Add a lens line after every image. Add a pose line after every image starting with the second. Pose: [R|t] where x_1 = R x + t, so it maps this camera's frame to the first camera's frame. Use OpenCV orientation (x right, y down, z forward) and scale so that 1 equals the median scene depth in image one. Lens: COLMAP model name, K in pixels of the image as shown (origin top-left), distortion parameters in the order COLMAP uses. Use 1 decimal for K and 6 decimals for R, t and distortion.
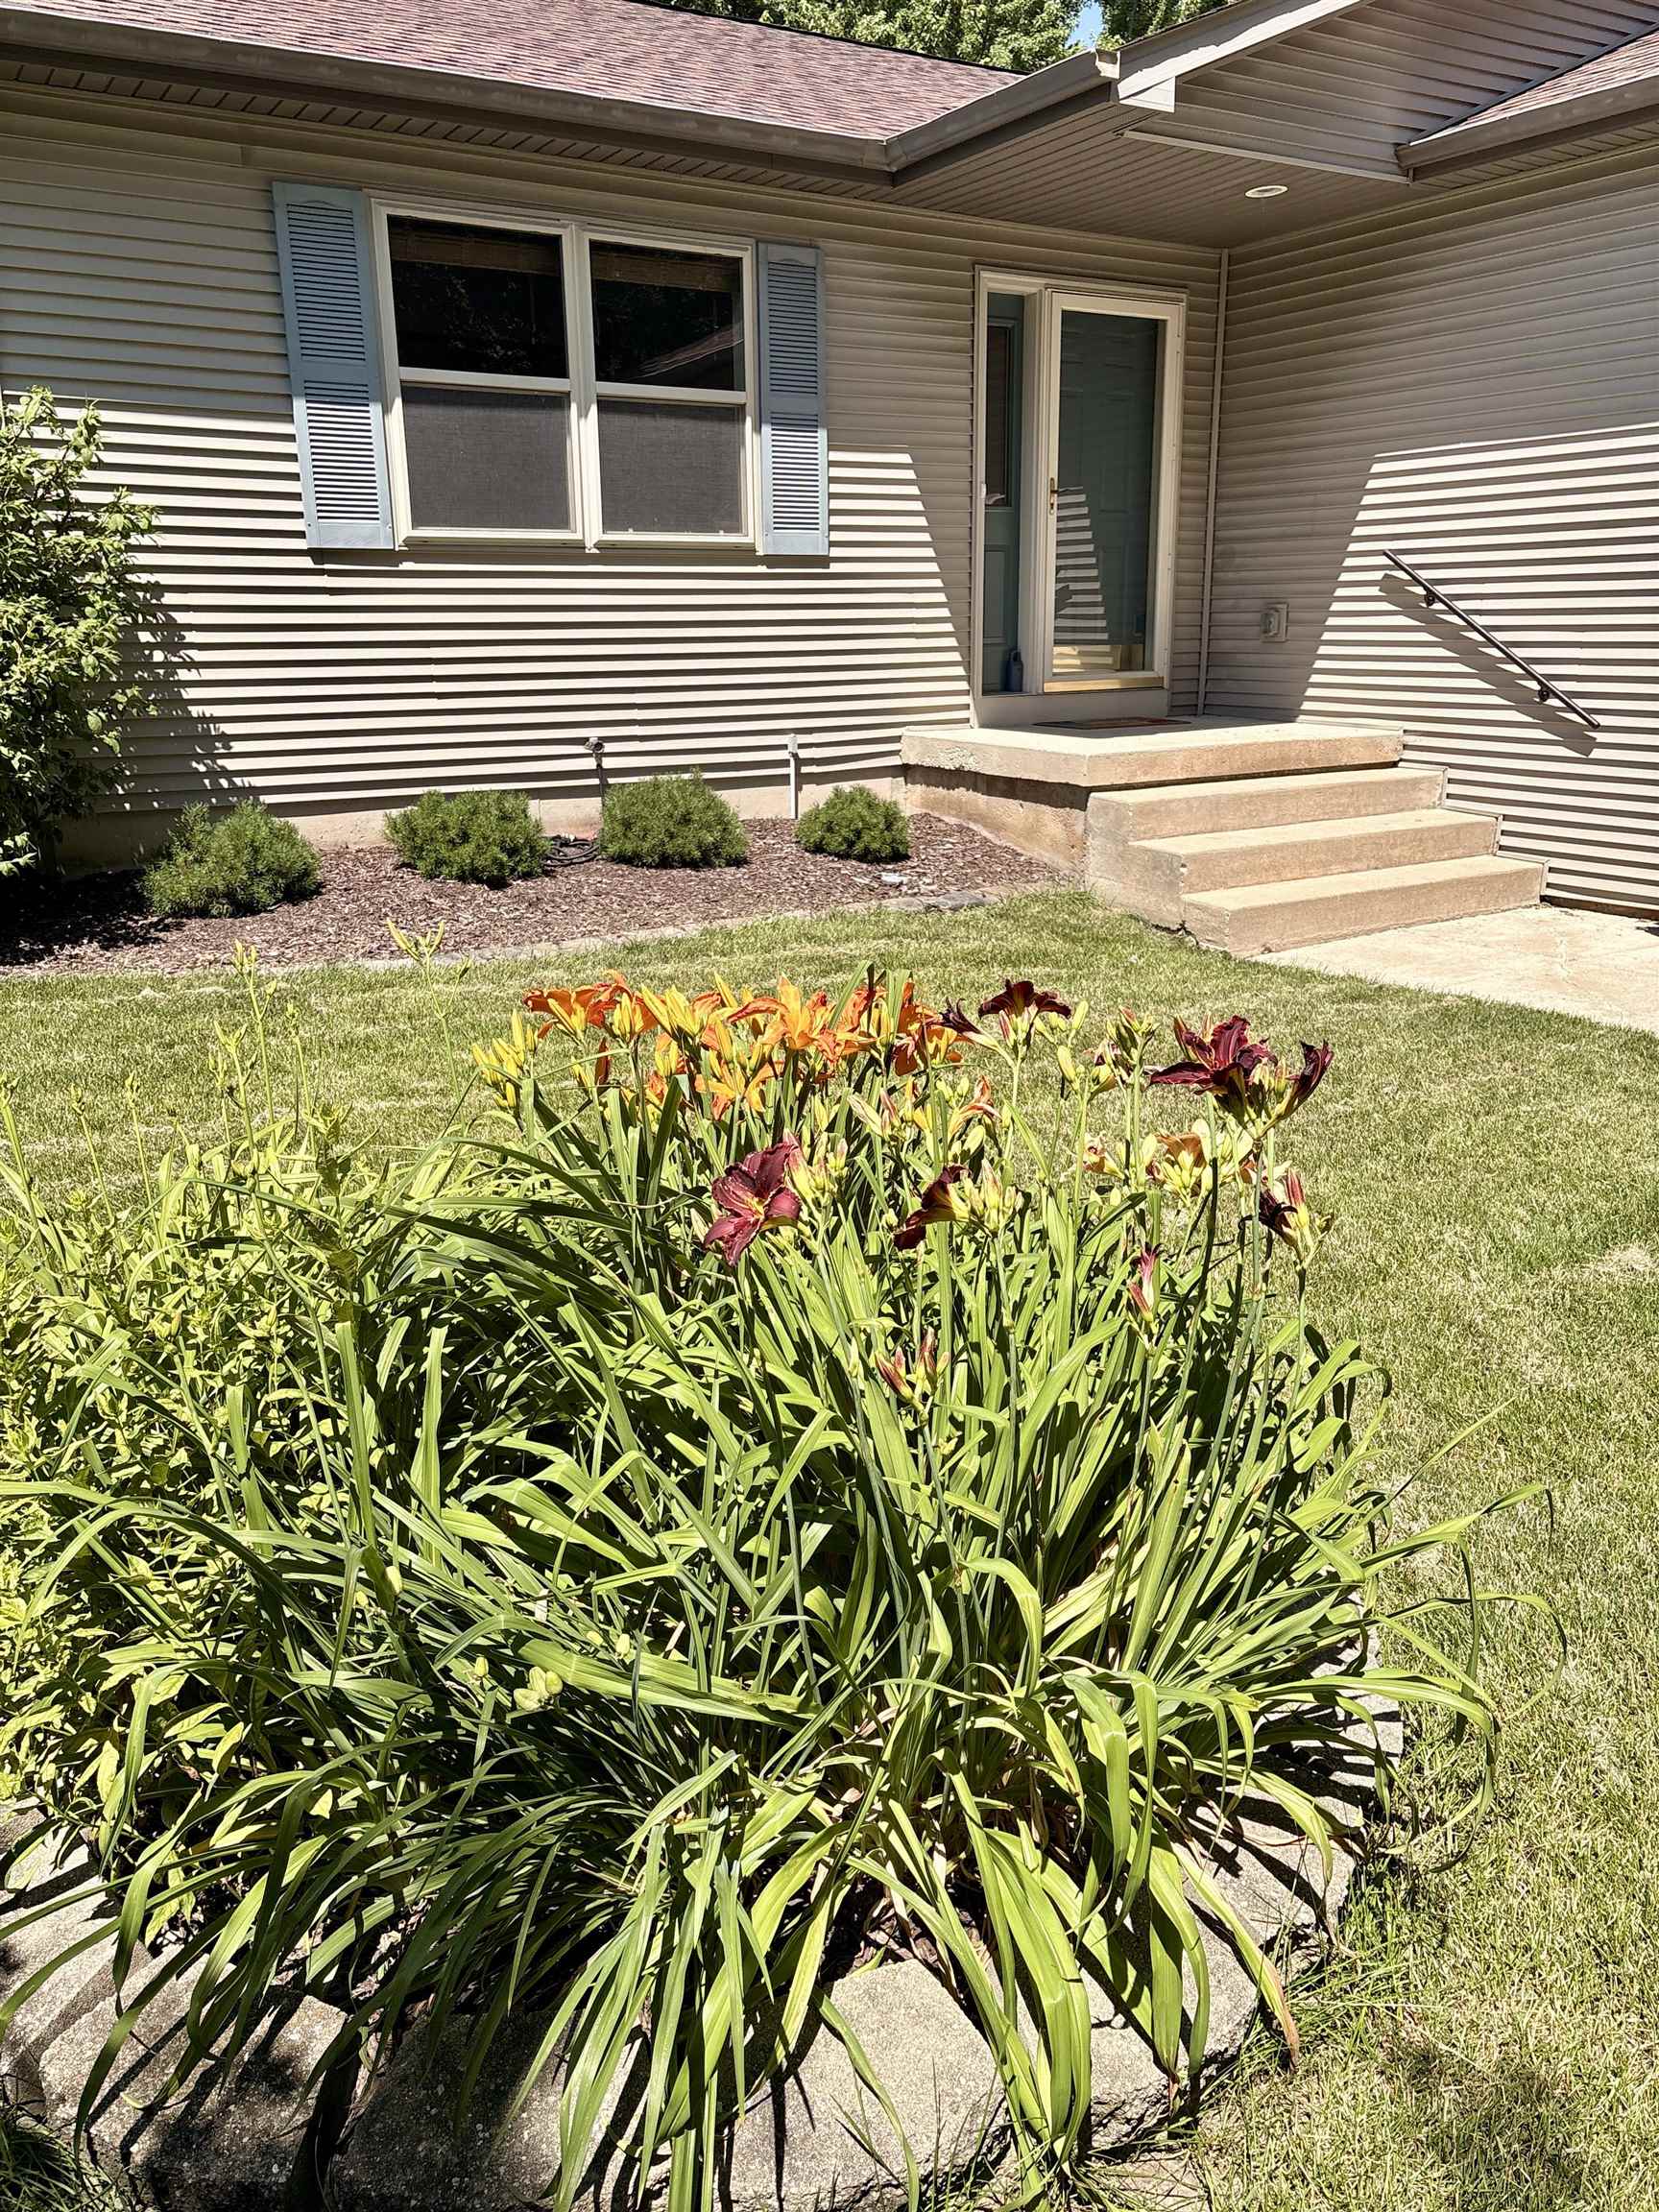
lens RADIAL K [[1676.0, 0, 828.0], [0, 1676.0, 1009.1], [0, 0, 1]] dist [0.077224, -0.088725]
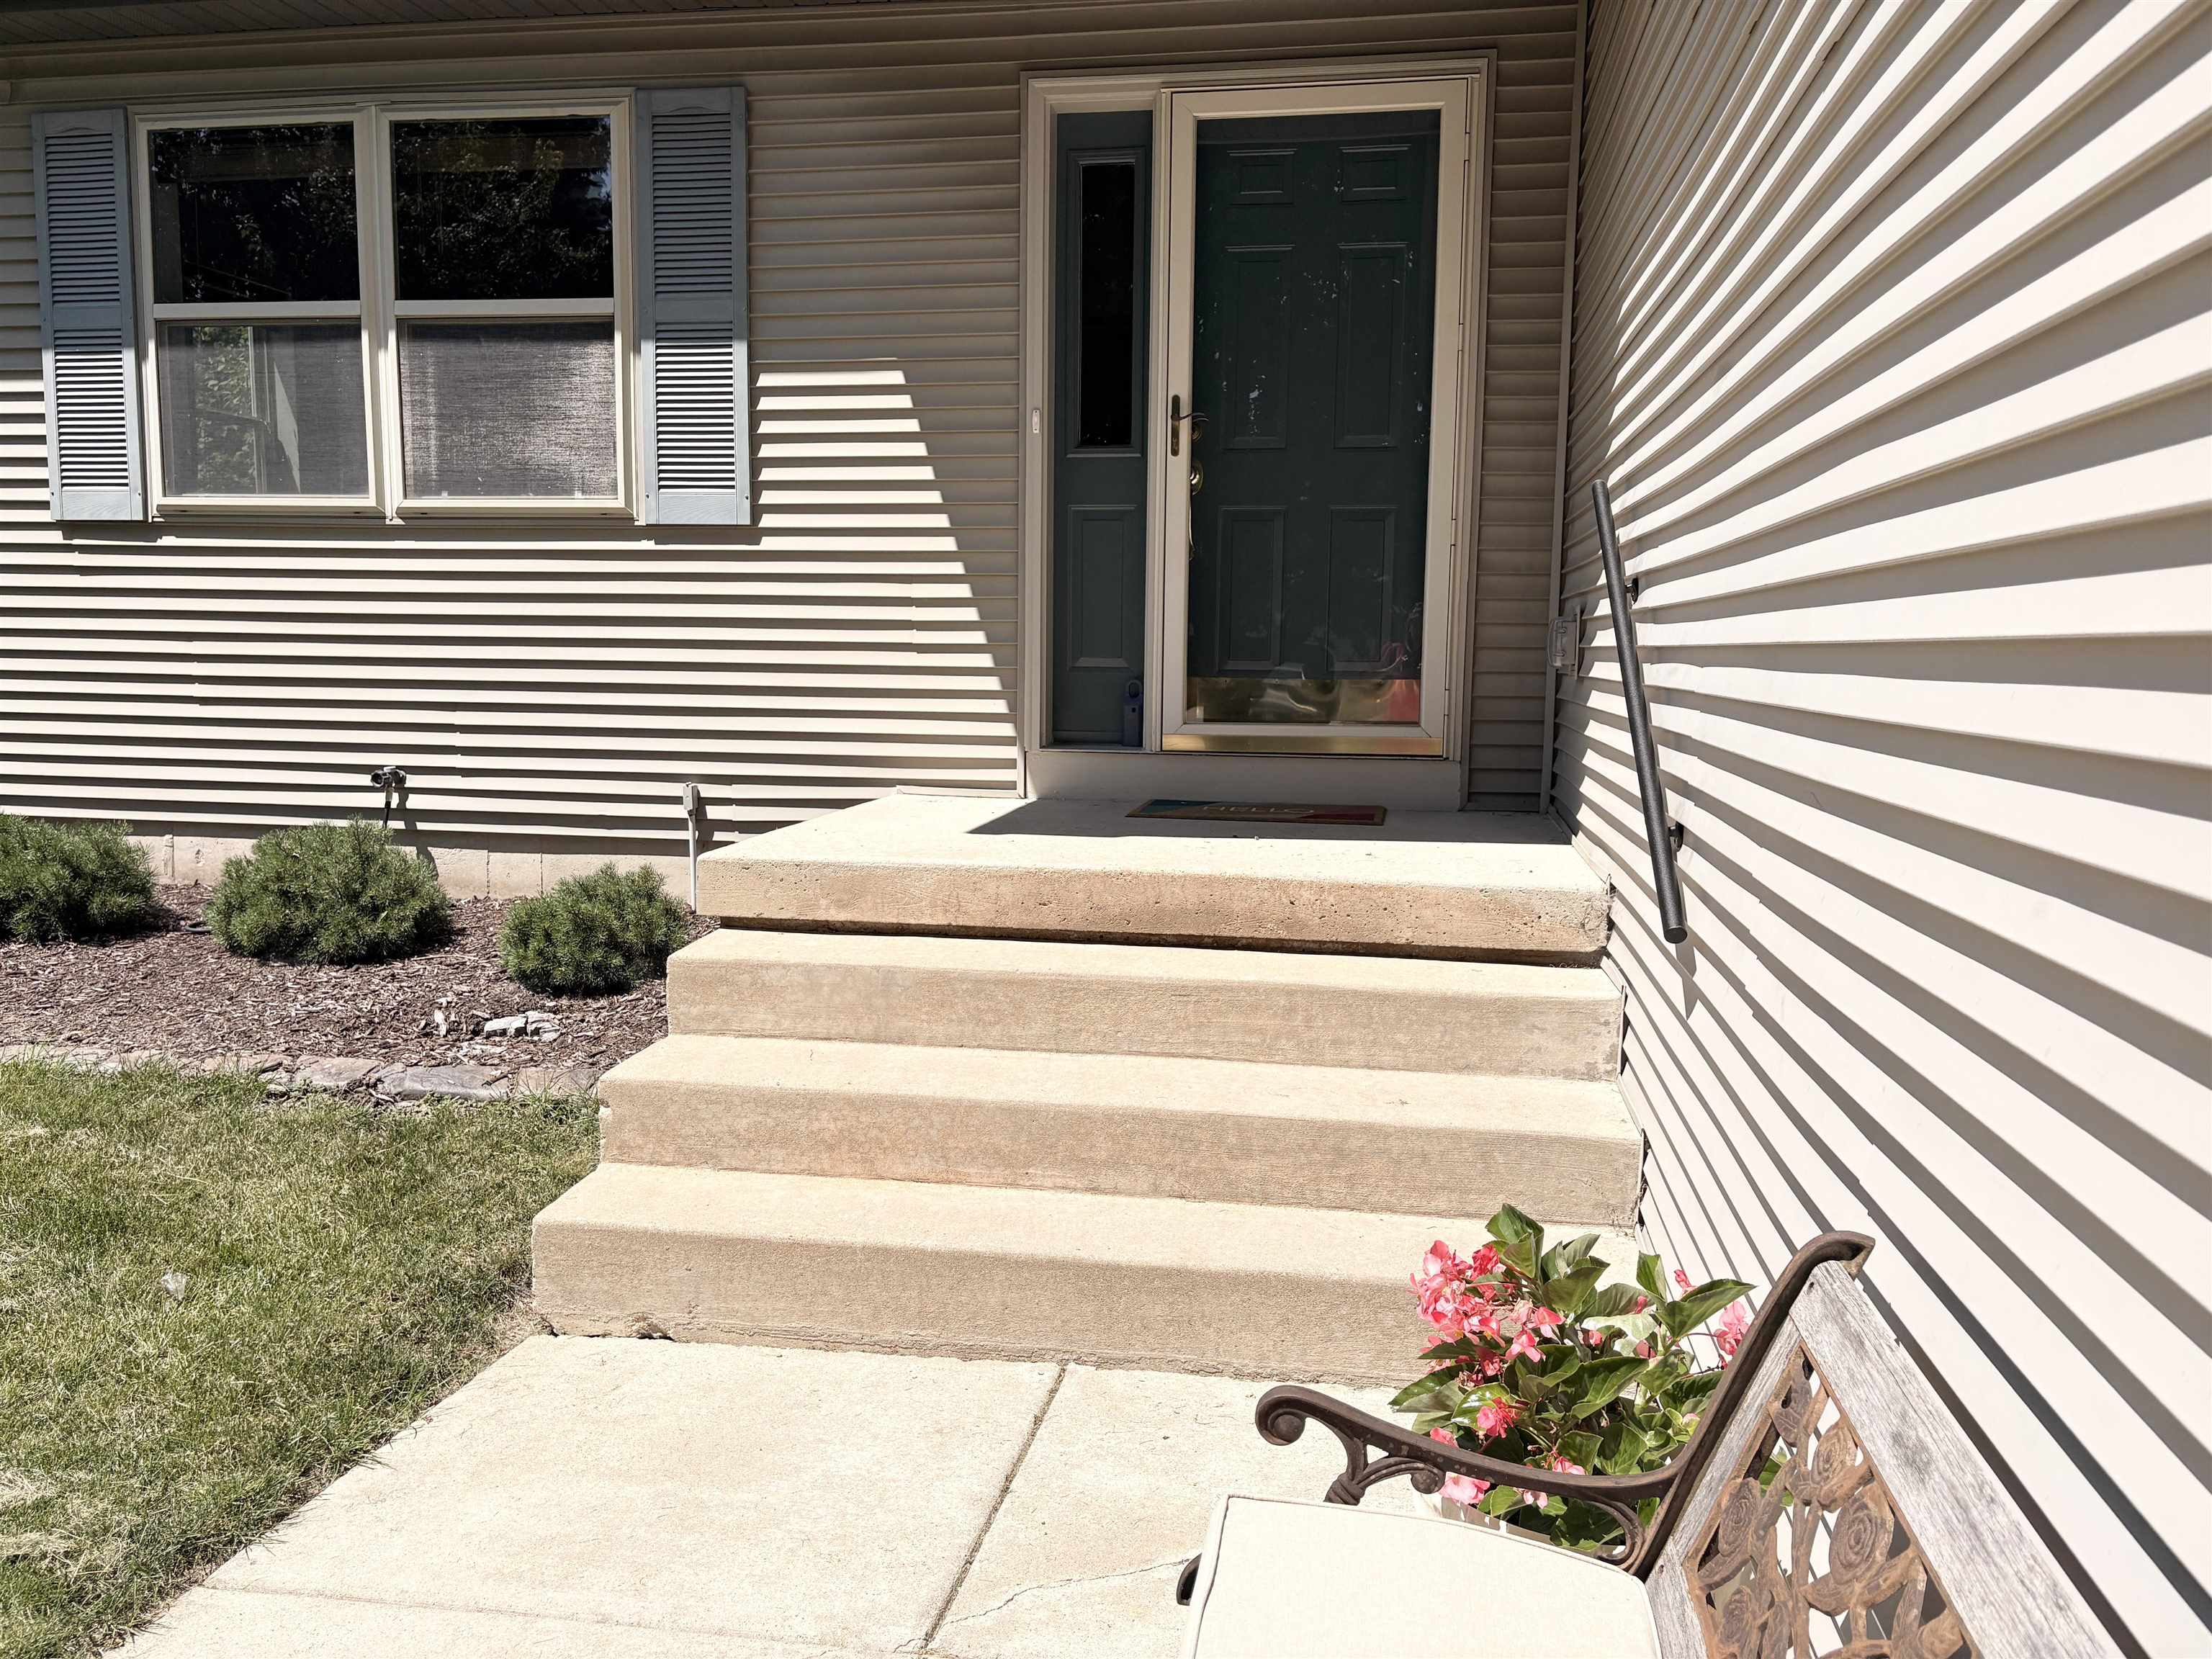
lens RADIAL K [[1676.0, 0, 1106.0], [0, 1676.0, 829.5], [0, 0, 1]] dist [0.077224, -0.088725]
pose [[0.747677, 0.079488, -0.659288, 0.605534], [-0.175907, 0.981051, -0.081209, -0.132665], [0.640340, 0.176692, 0.747492, 0.668787]]
